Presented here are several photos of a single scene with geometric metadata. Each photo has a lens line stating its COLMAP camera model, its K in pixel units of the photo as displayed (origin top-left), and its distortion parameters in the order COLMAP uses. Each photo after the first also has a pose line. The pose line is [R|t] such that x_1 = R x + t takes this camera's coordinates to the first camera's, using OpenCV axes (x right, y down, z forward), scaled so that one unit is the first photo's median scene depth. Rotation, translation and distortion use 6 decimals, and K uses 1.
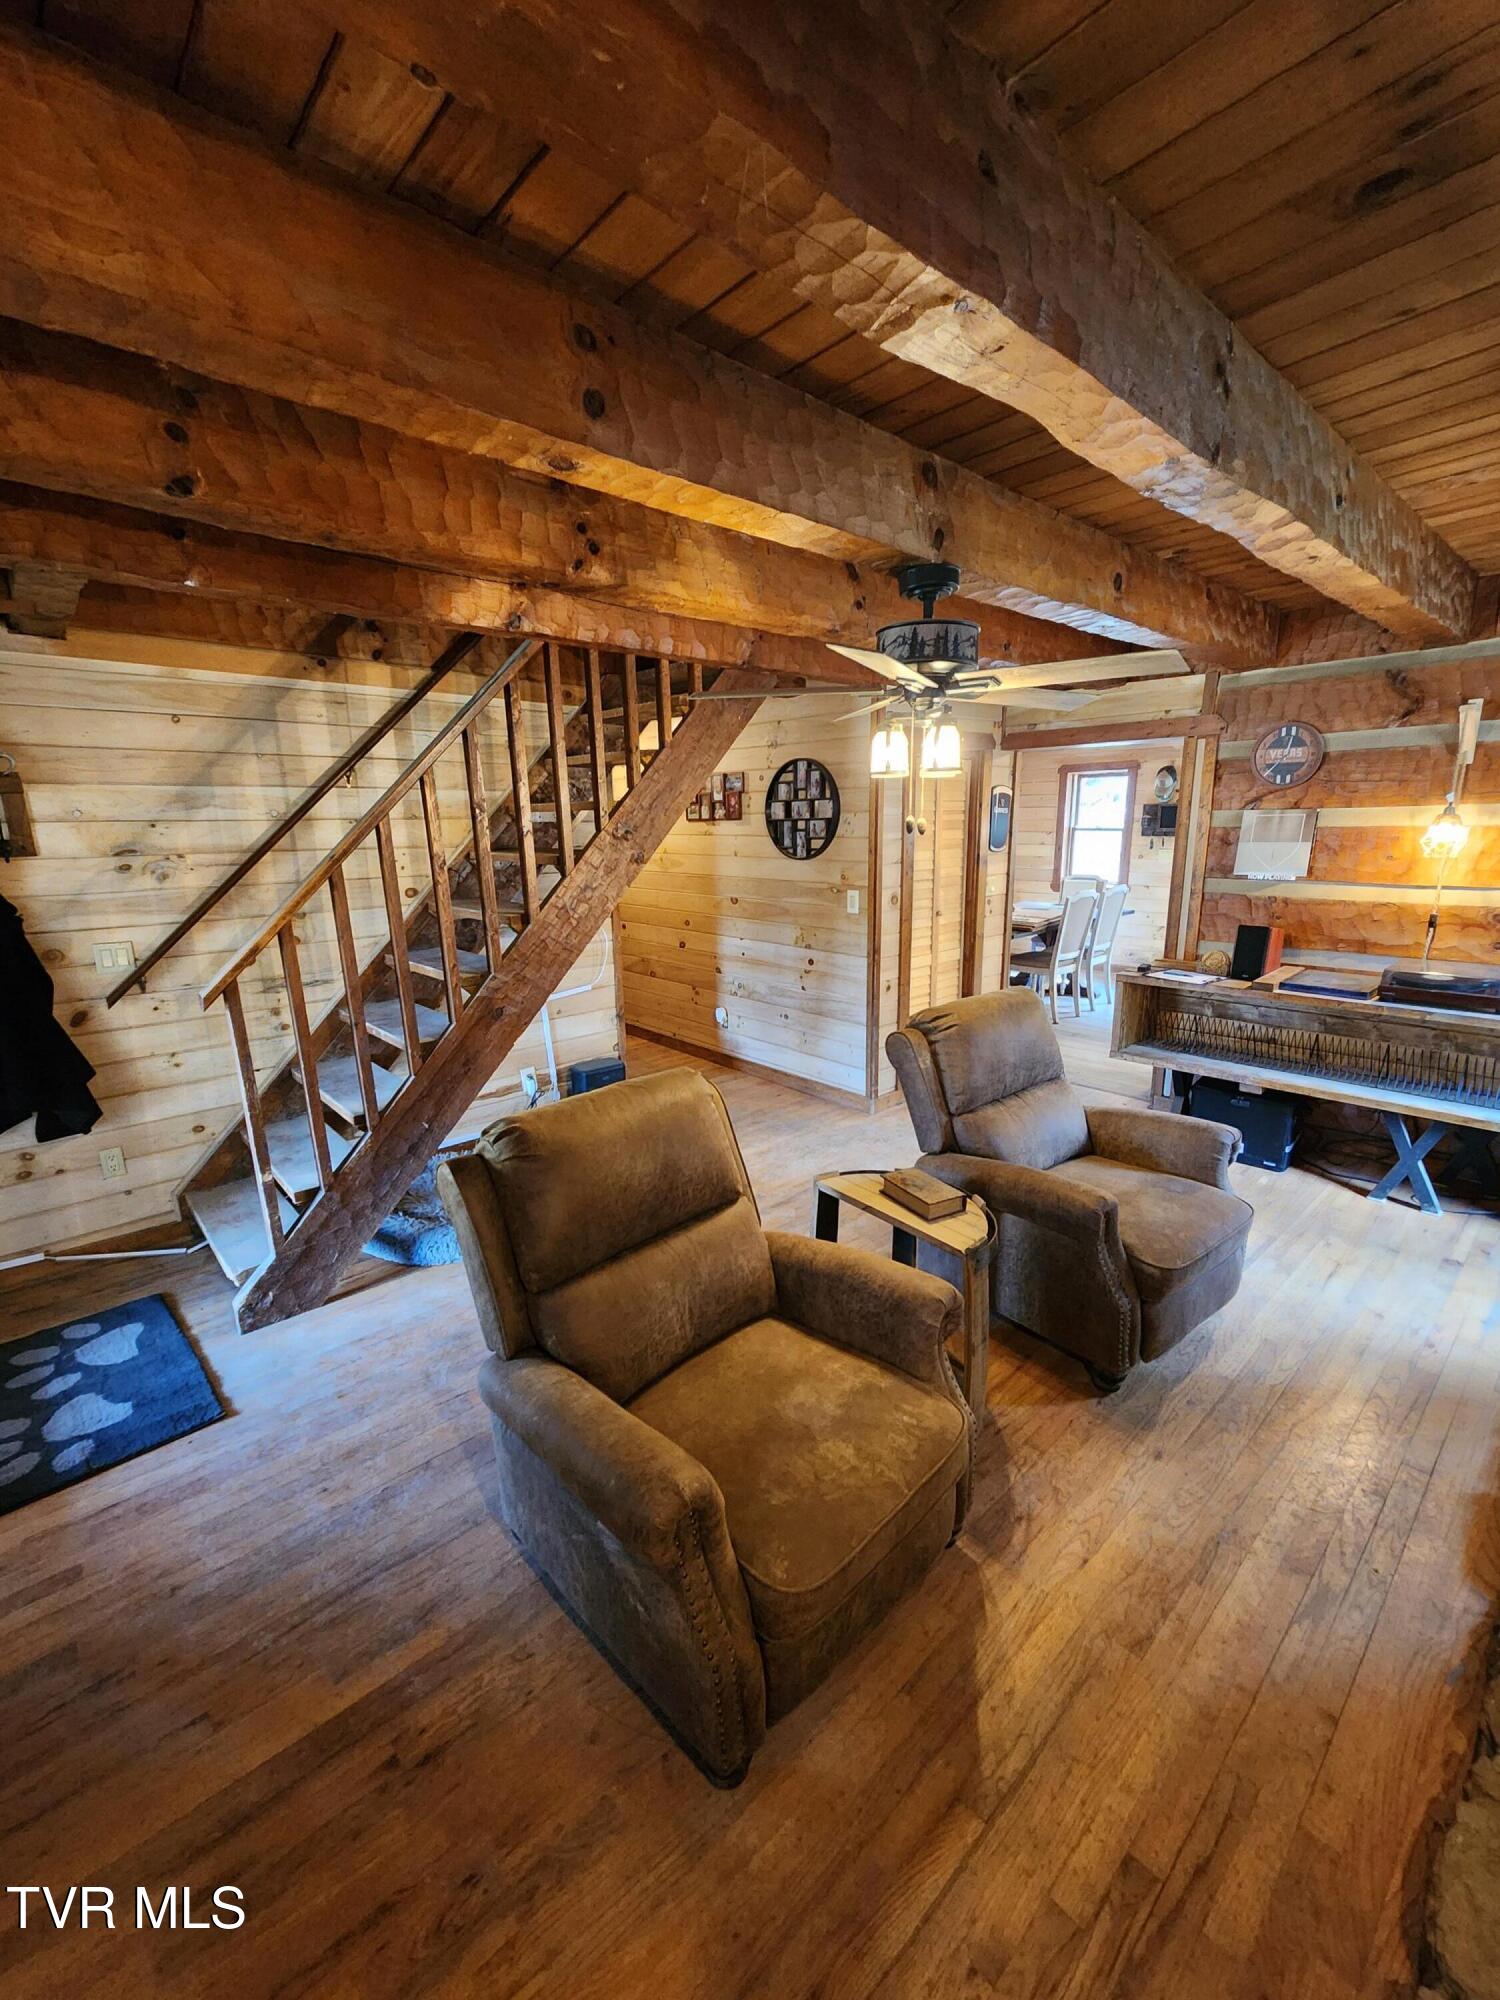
lens RADIAL K [[807.0, 0, 761.7], [0, 807.0, 1004.9], [0, 0, 1]] dist [-0.000125, 0.000003]
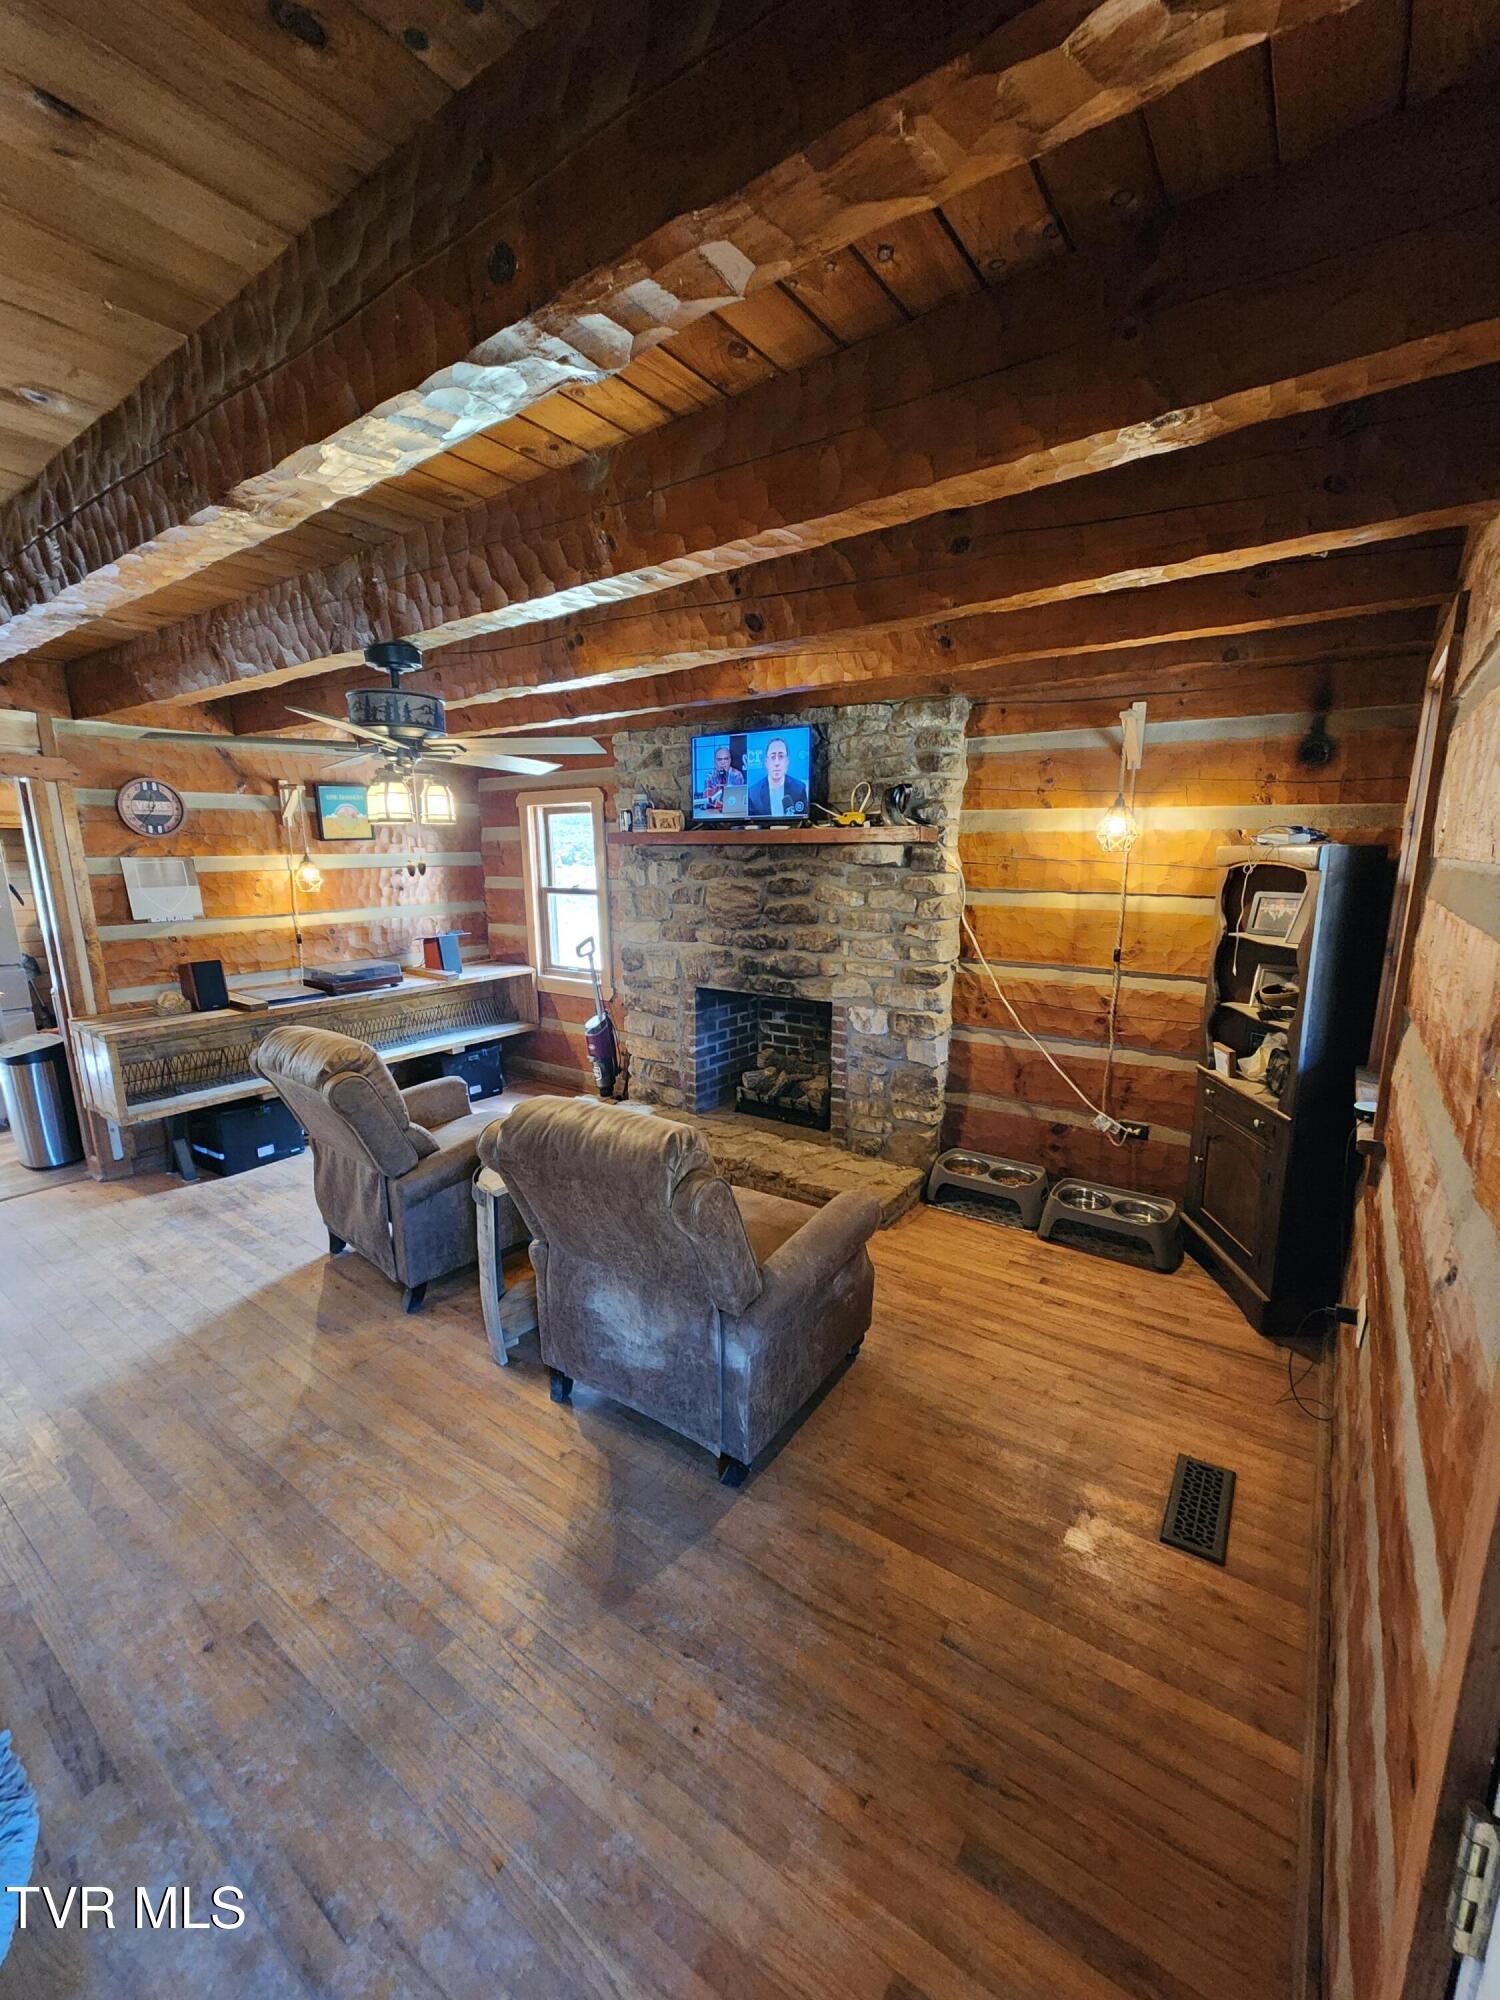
lens RADIAL K [[807.0, 0, 761.7], [0, 807.0, 1004.9], [0, 0, 1]] dist [-0.000125, 0.000003]
pose [[-0.208817, -0.169267, 0.963195, -0.648089], [0.228899, 0.949089, 0.216412, -0.110155], [-0.950790, 0.265665, -0.159441, 0.488376]]
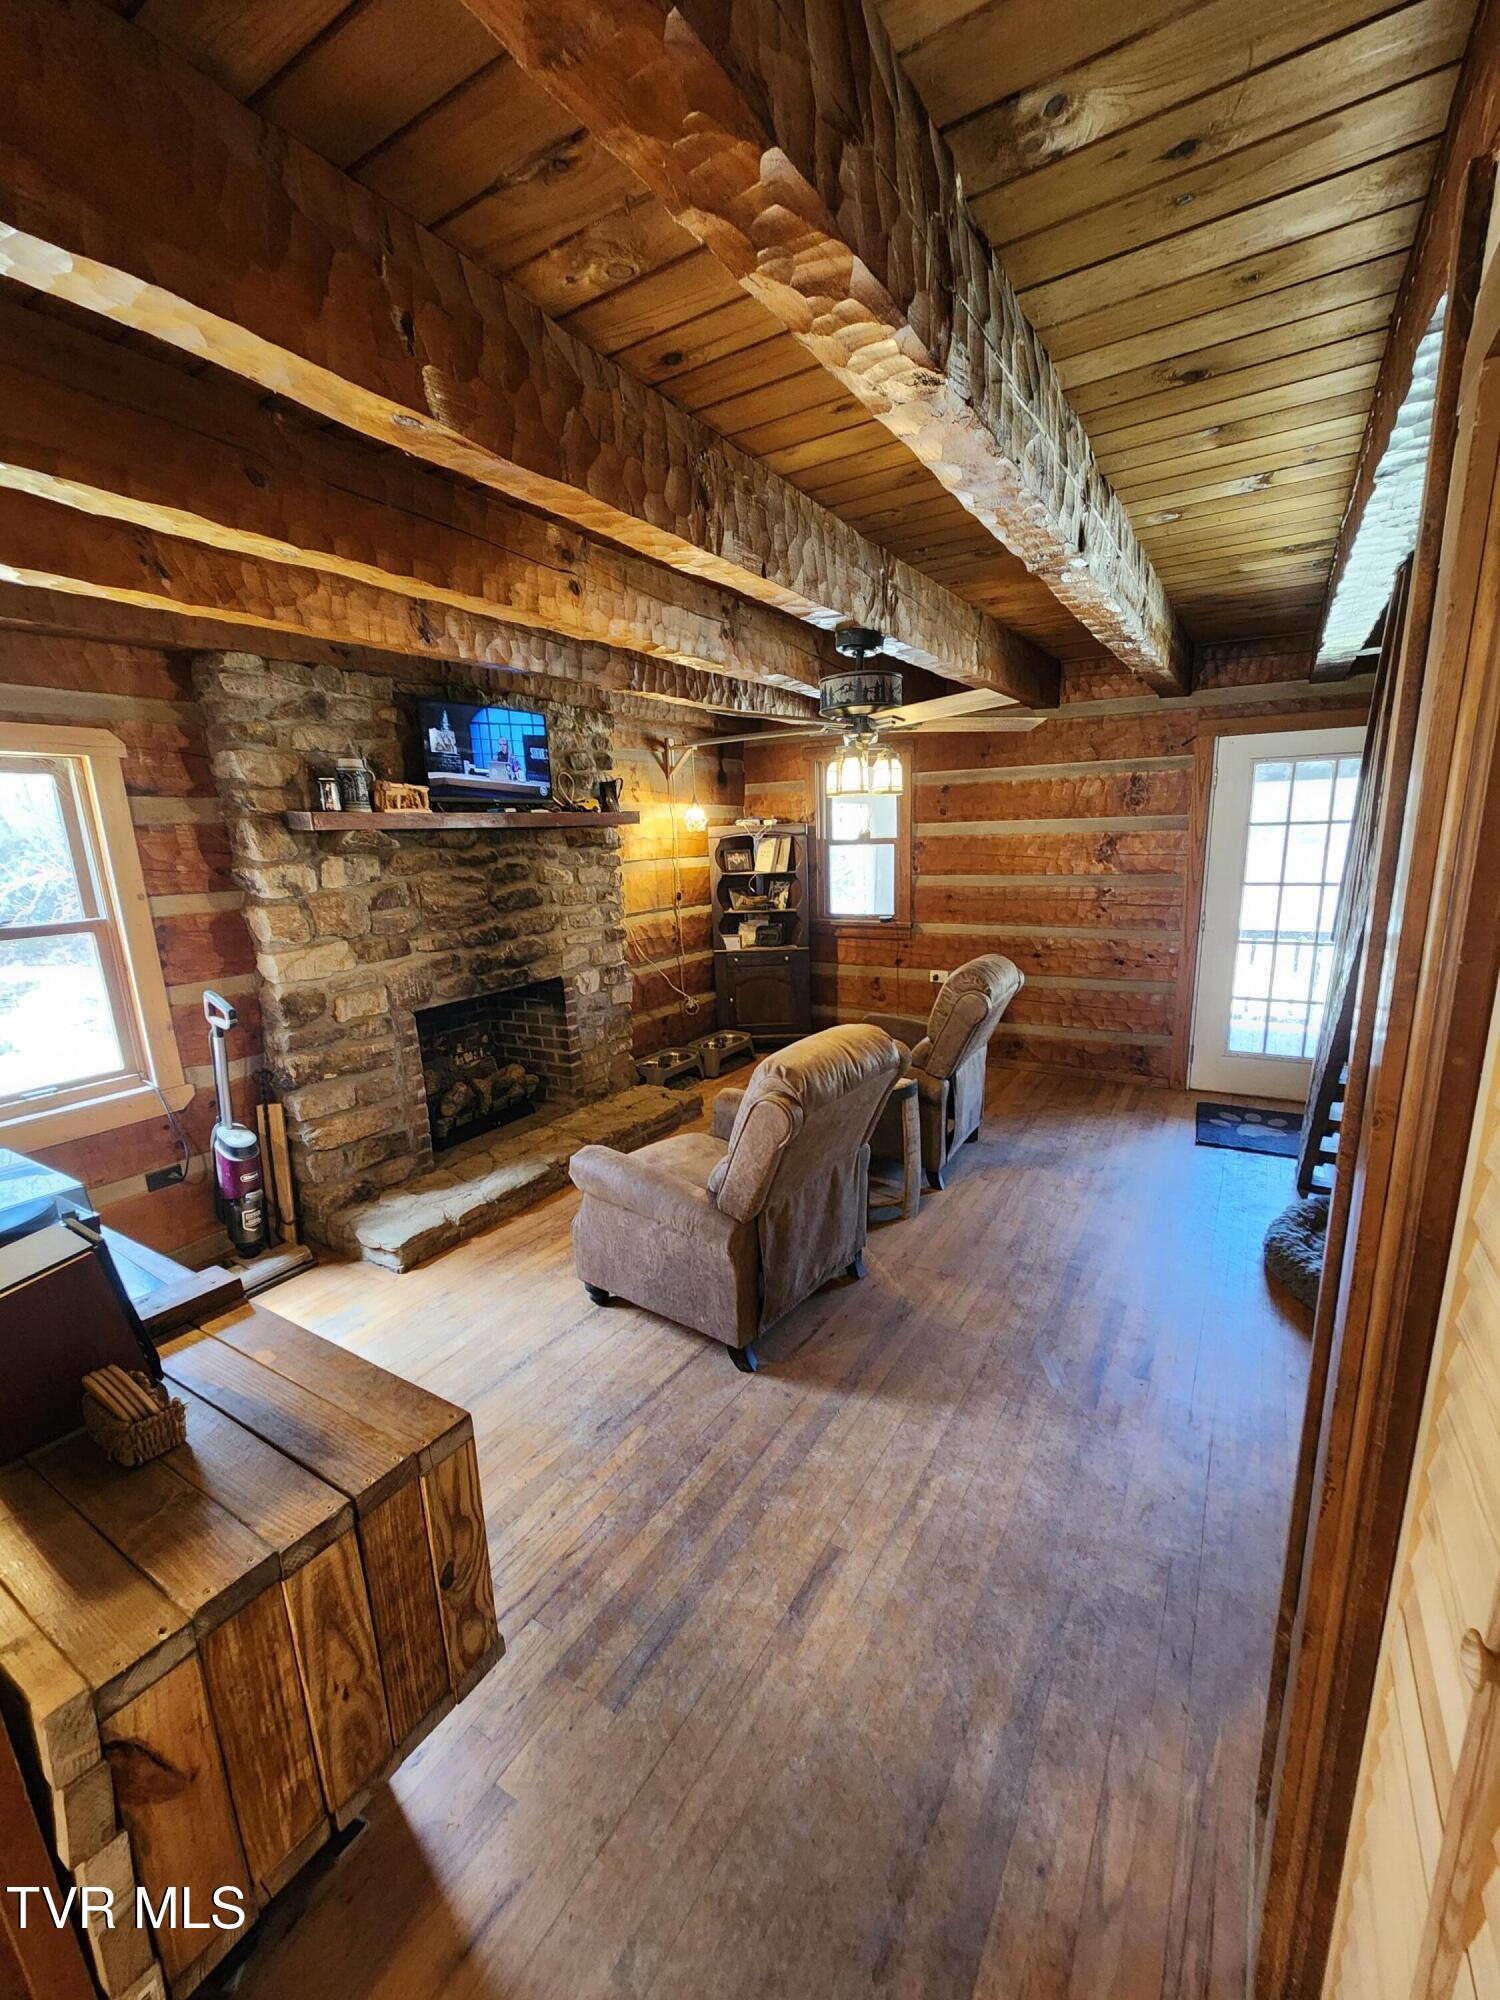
lens RADIAL K [[807.0, 0, 761.7], [0, 807.0, 1004.9], [0, 0, 1]] dist [-0.000125, 0.000003]
pose [[-0.959175, 0.105912, -0.262231, 0.470211], [-0.016342, 0.904923, 0.425261, -0.329817], [0.282339, 0.412185, -0.866249, 1.375739]]
